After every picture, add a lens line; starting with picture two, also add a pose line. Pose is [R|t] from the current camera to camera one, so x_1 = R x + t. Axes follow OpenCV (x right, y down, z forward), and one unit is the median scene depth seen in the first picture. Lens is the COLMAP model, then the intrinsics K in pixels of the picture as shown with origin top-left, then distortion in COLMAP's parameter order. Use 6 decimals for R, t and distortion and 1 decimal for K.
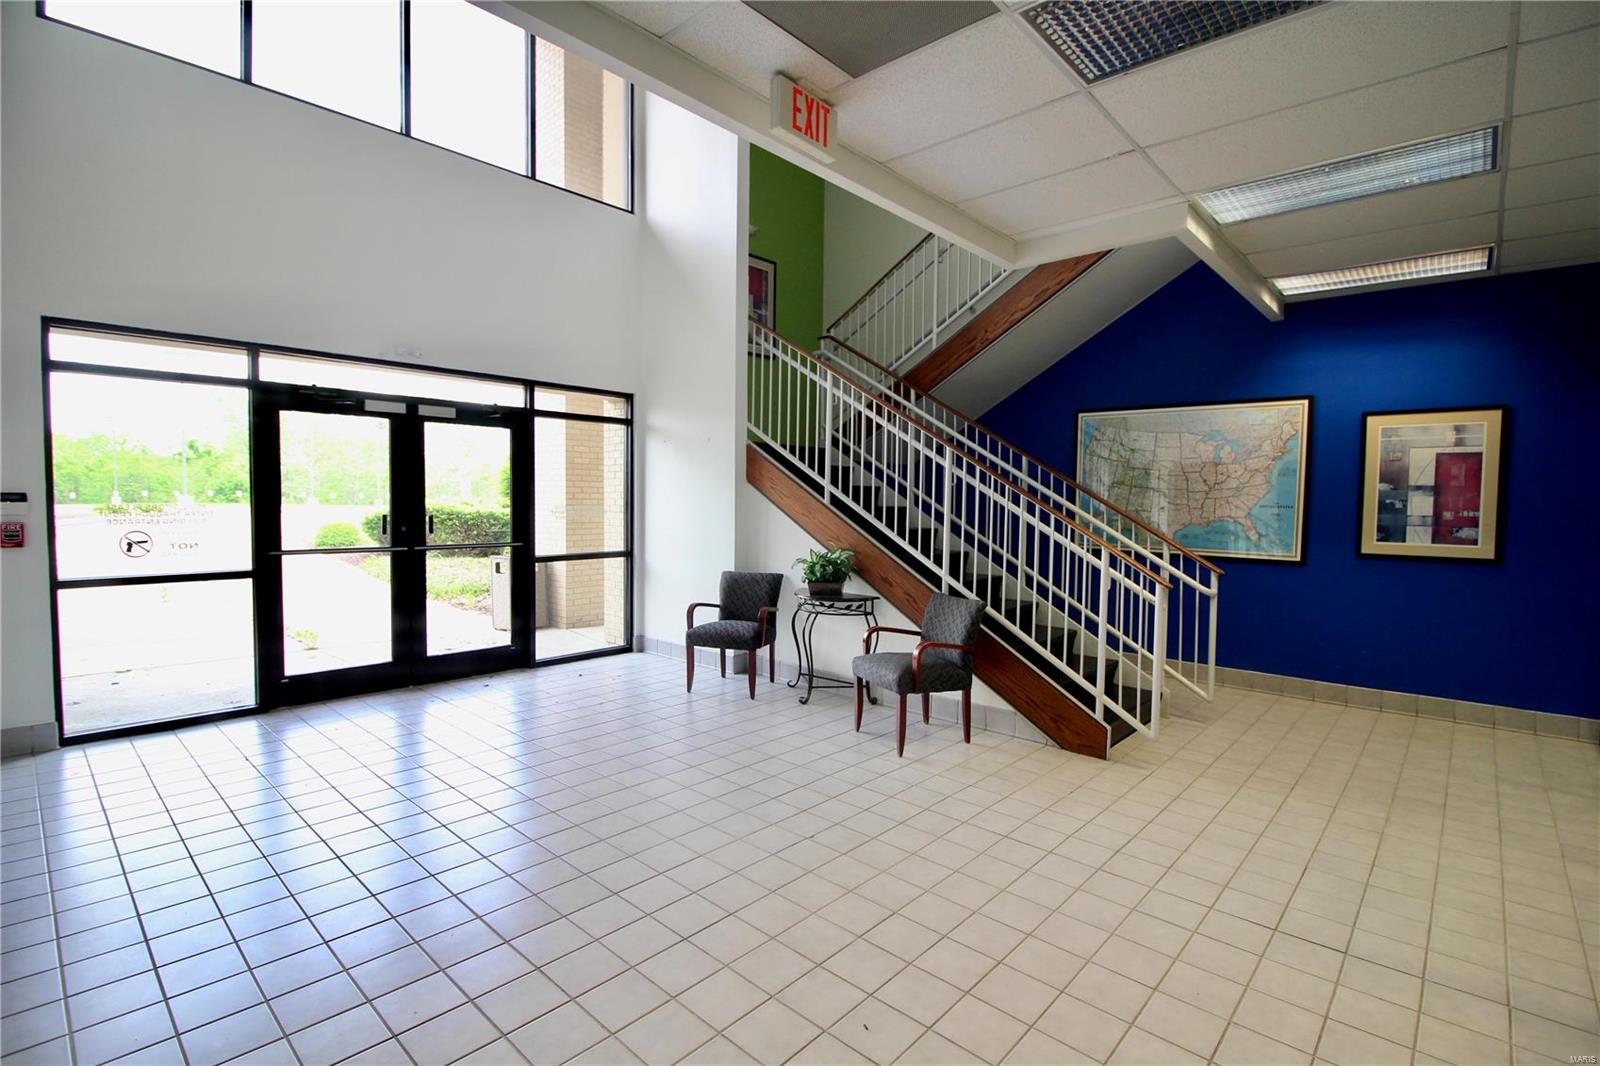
lens RADIAL K [[744.3, 0, 810.8], [0, 744.3, 535.0], [0, 0, 1]] dist [-0.000693, -0.010116]
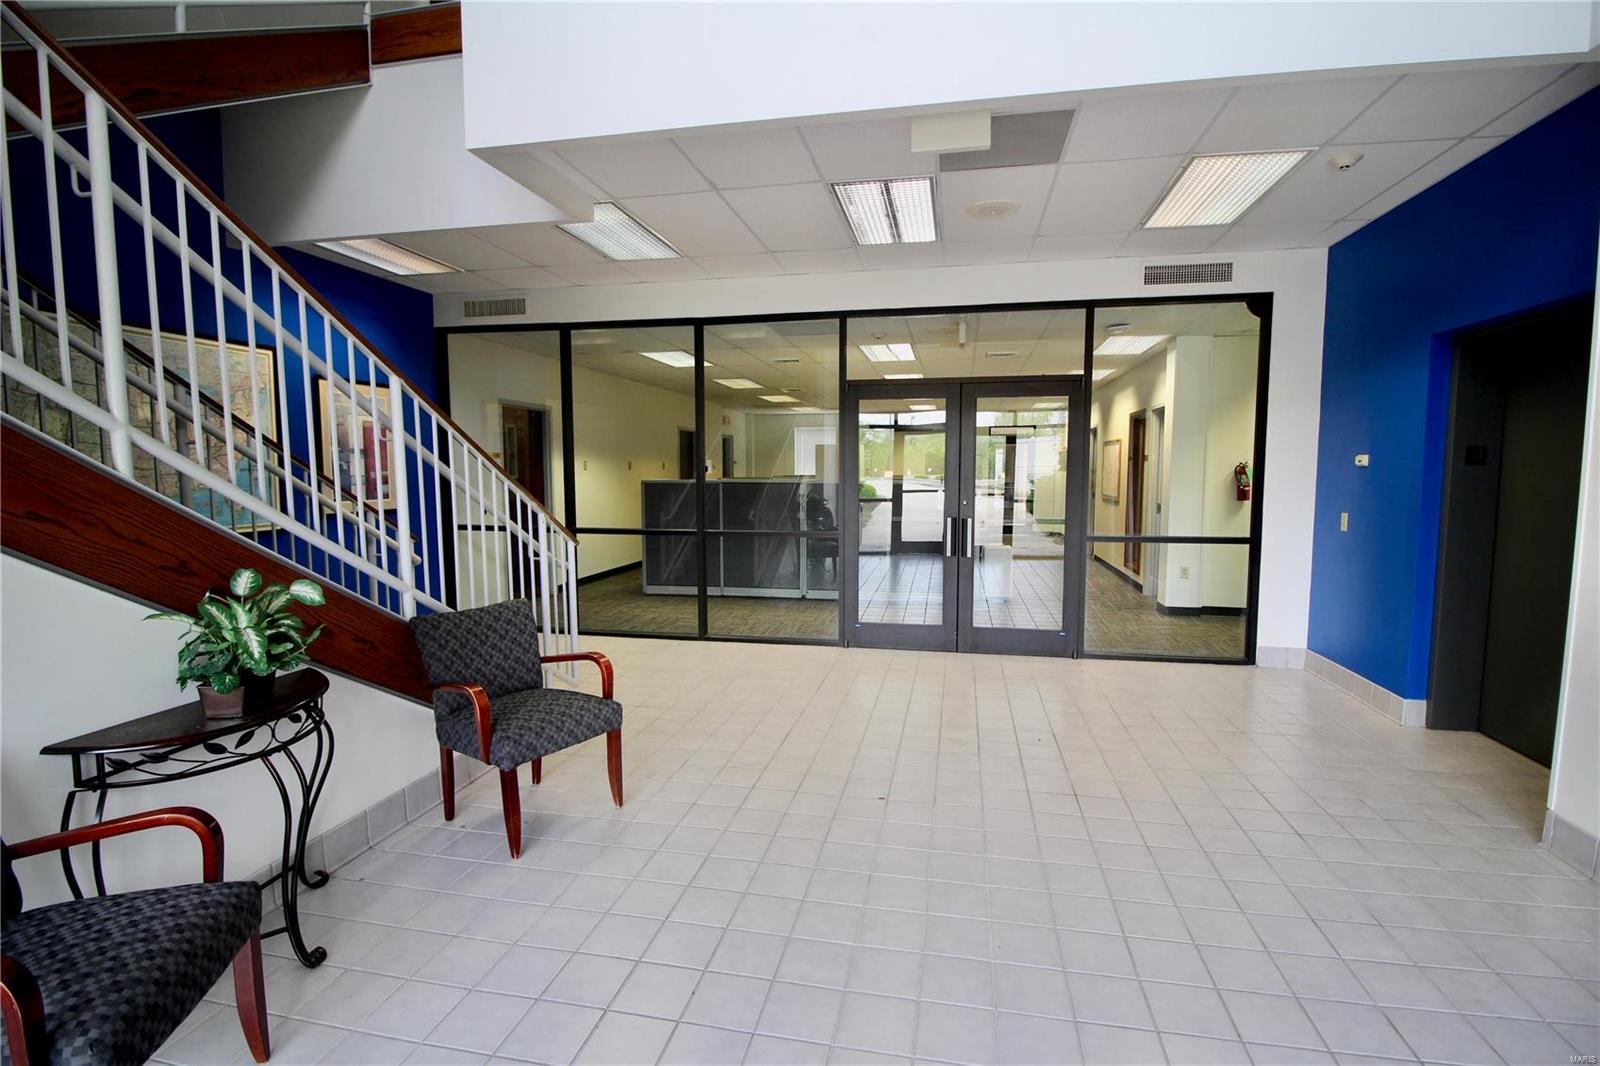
lens RADIAL K [[744.3, 0, 810.8], [0, 744.3, 535.0], [0, 0, 1]] dist [-0.000693, -0.010116]
pose [[0.514396, 0.061620, -0.855336, 0.279995], [-0.033767, 0.998097, 0.051598, -0.010940], [0.856888, 0.002340, 0.515498, 0.303955]]
